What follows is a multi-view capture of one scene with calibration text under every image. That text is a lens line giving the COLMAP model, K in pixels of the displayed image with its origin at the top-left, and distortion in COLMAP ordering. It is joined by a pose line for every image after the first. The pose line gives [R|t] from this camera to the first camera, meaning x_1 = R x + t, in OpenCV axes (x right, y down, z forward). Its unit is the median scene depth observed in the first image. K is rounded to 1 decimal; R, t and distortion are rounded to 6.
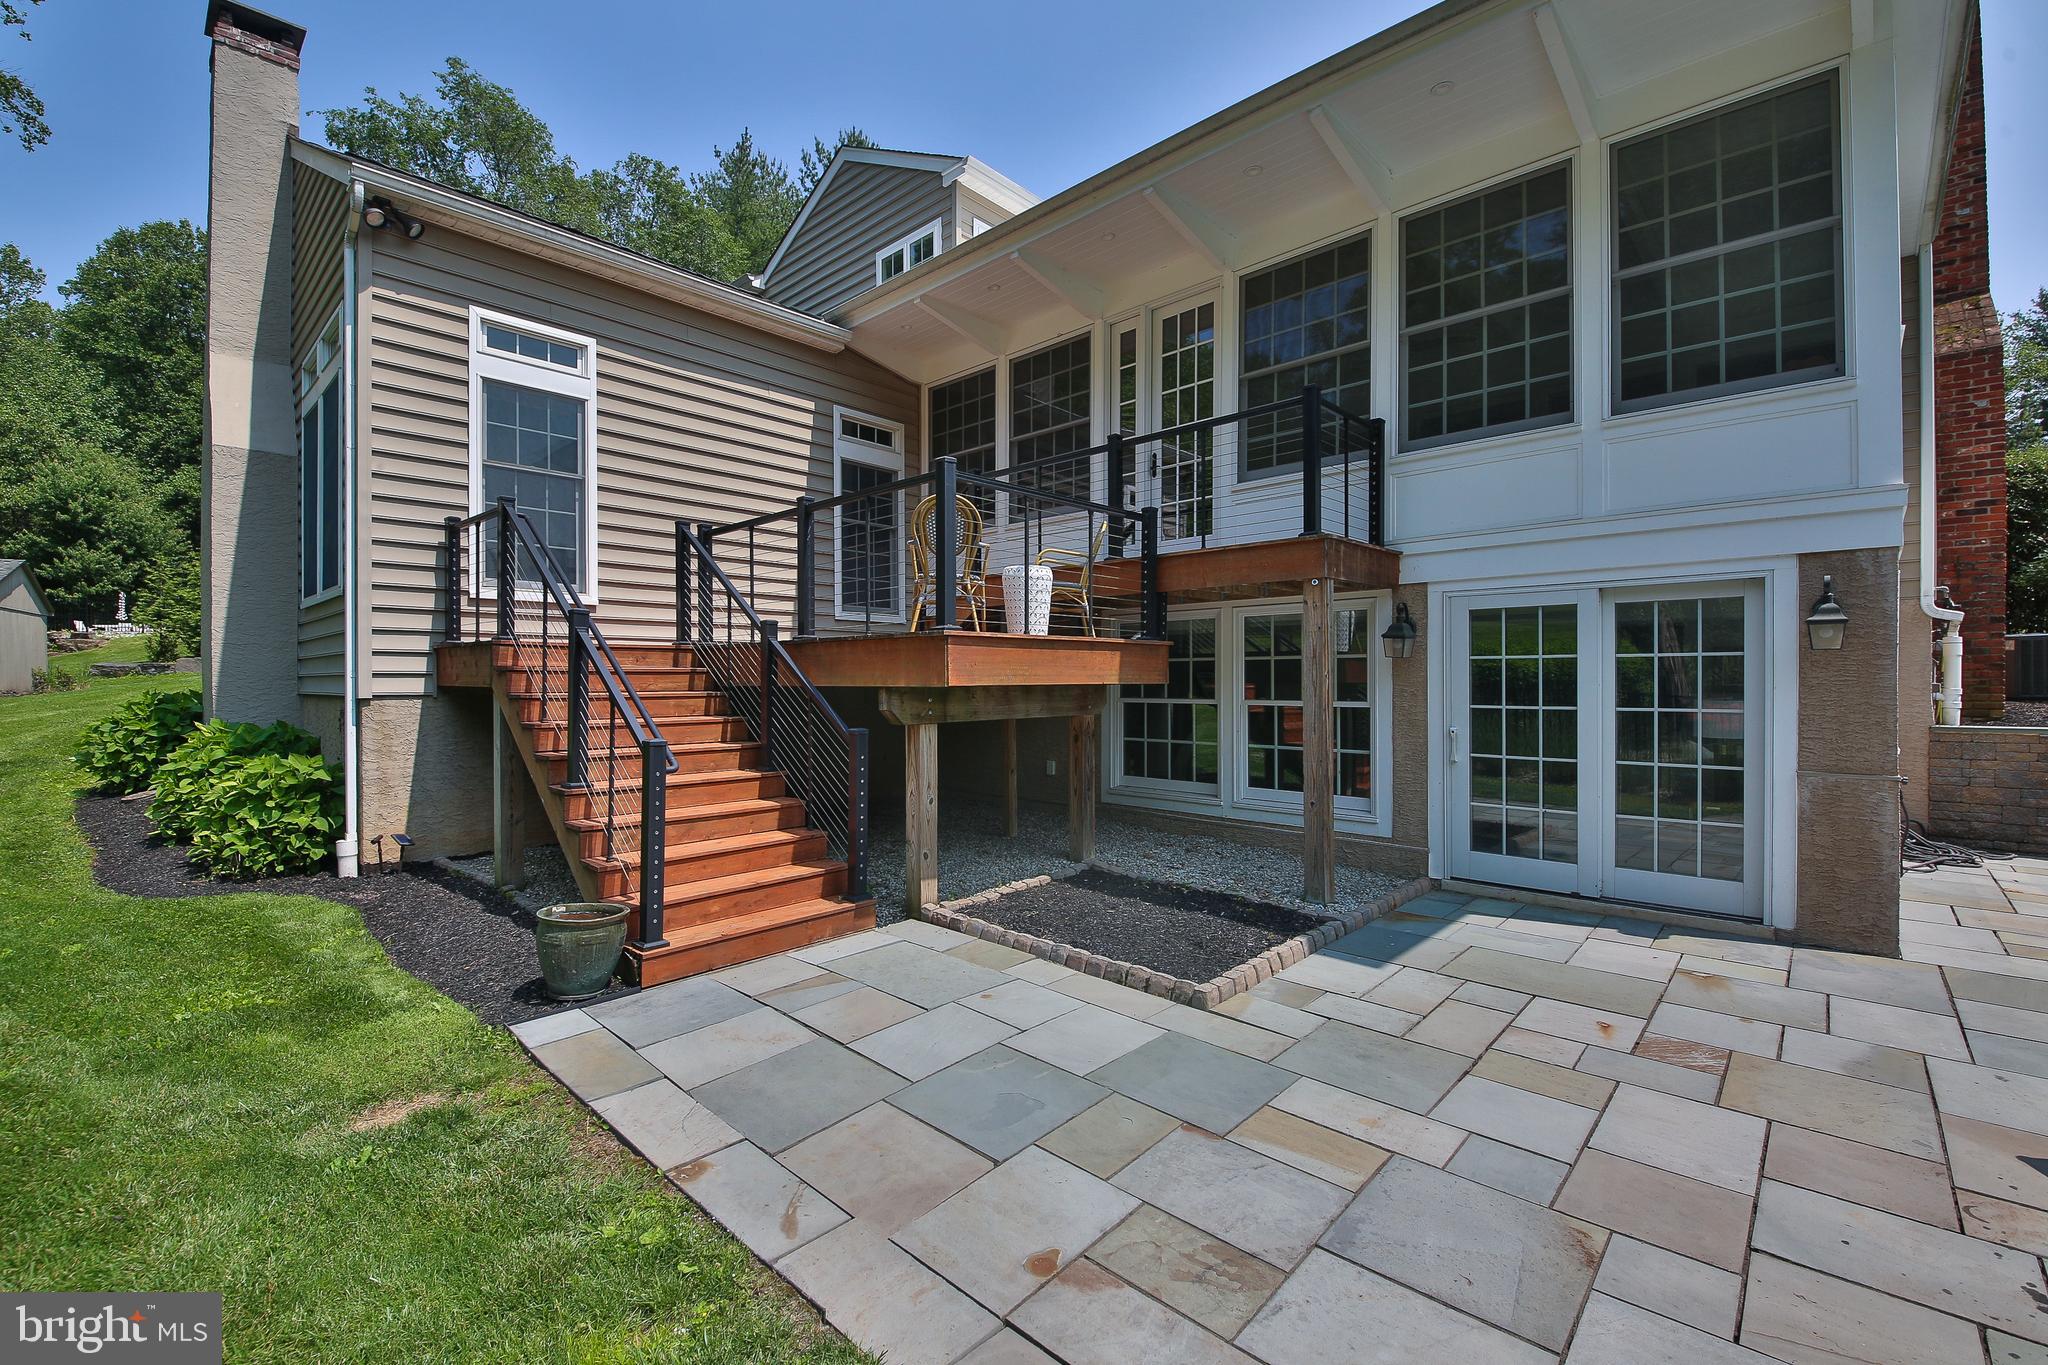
lens RADIAL K [[825.8, 0, 1024.0], [0, 825.8, 682.5], [0, 0, 1]] dist [0.001746, 0.000061]
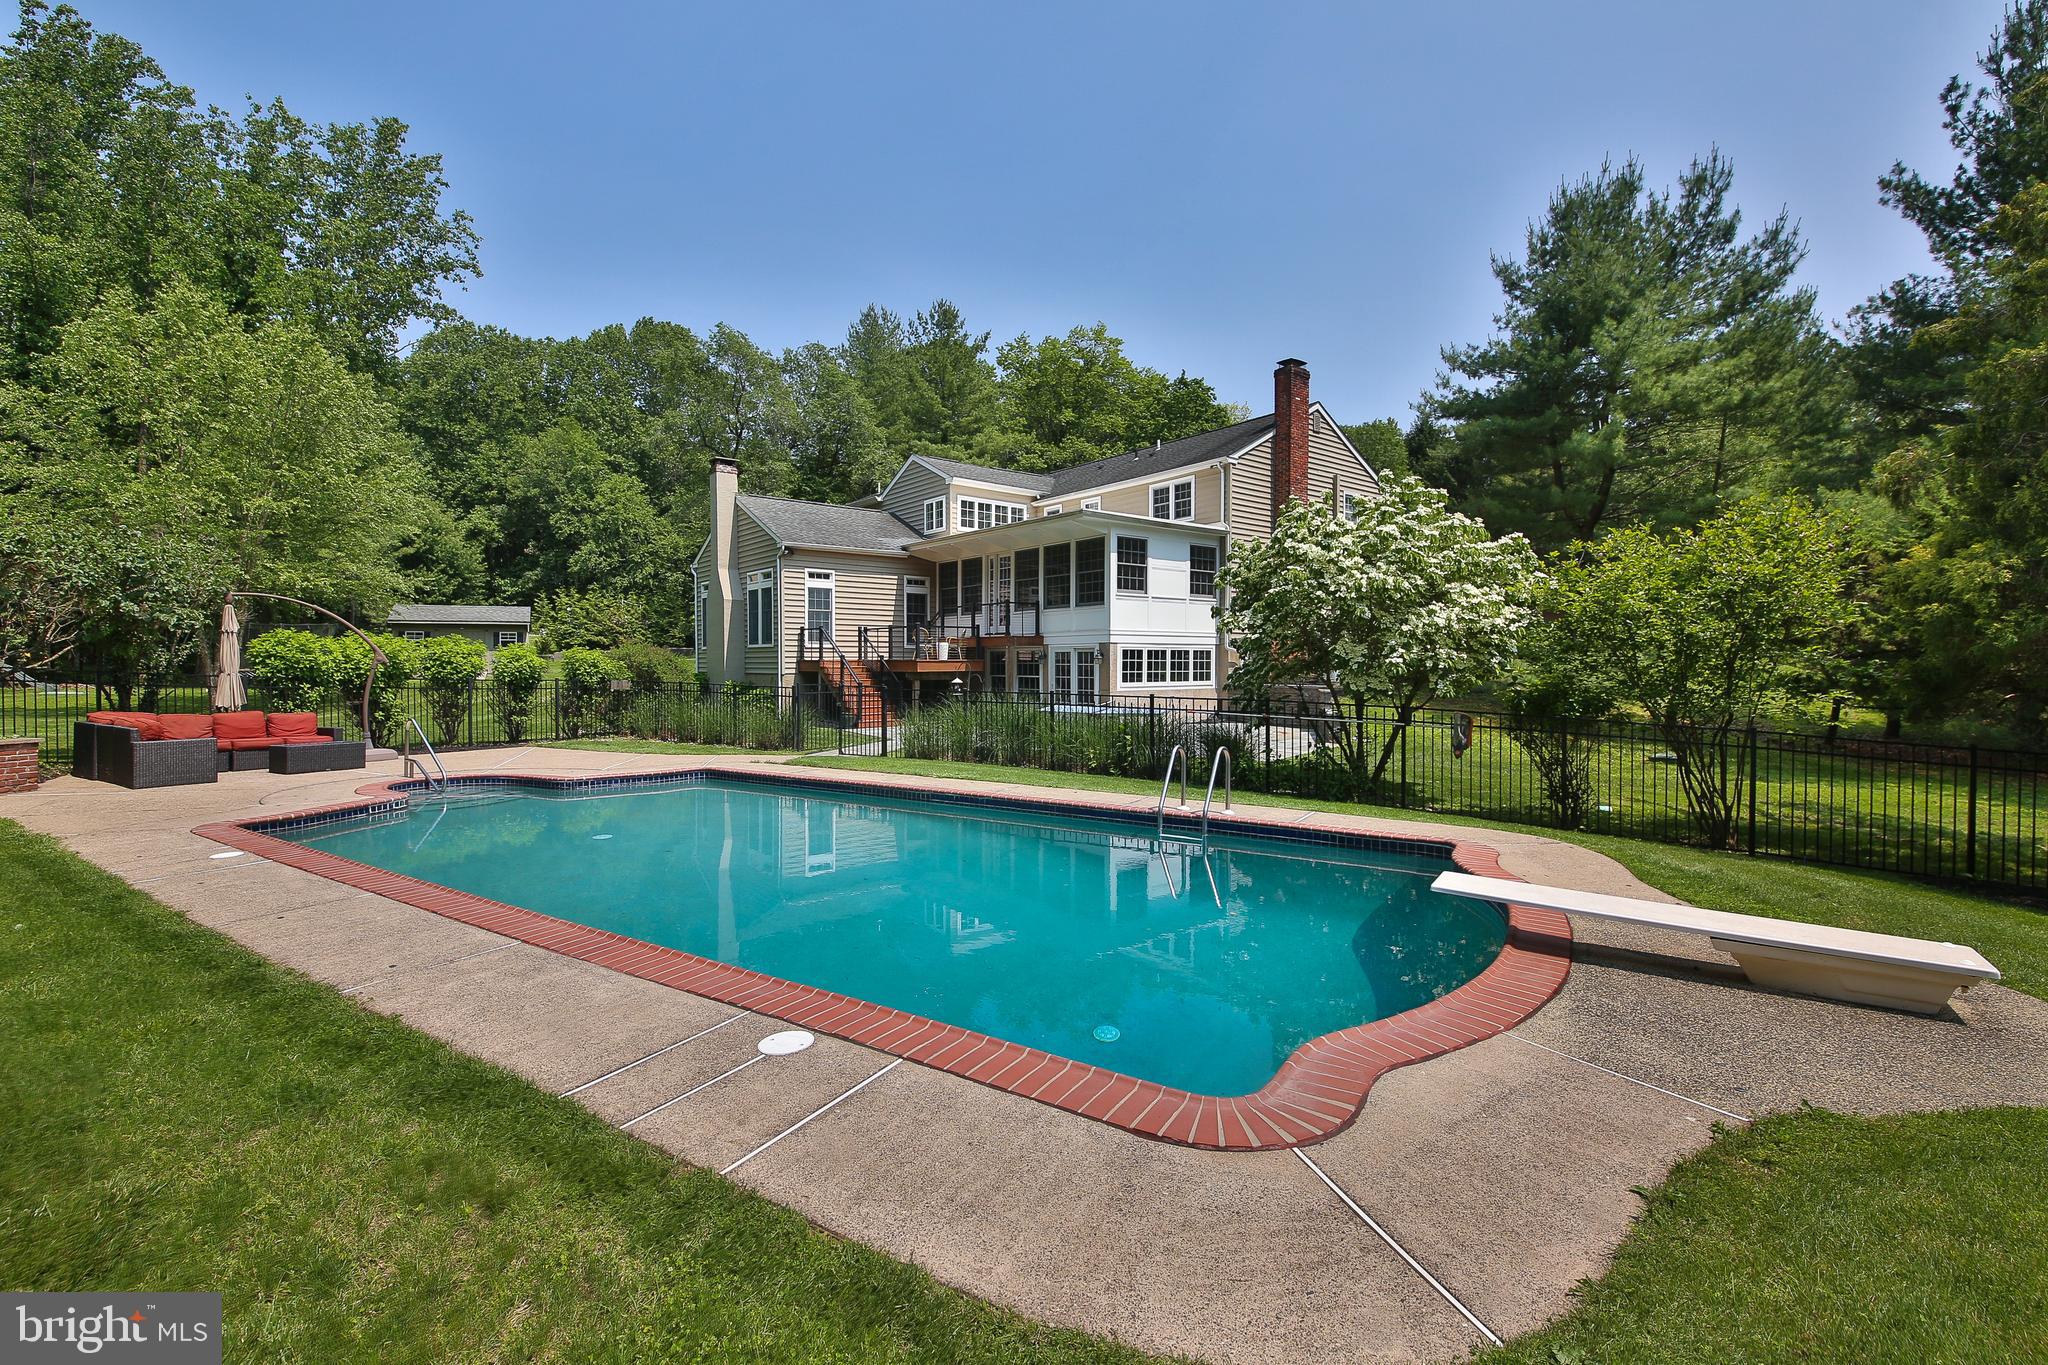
lens RADIAL K [[825.8, 0, 1024.0], [0, 825.8, 682.5], [0, 0, 1]] dist [0.001746, 0.000061]
pose [[0.989723, 0.003985, -0.142943, 0.859419], [-0.000880, 0.999762, 0.021778, -0.026092], [0.142996, -0.021429, 0.989491, -2.600375]]
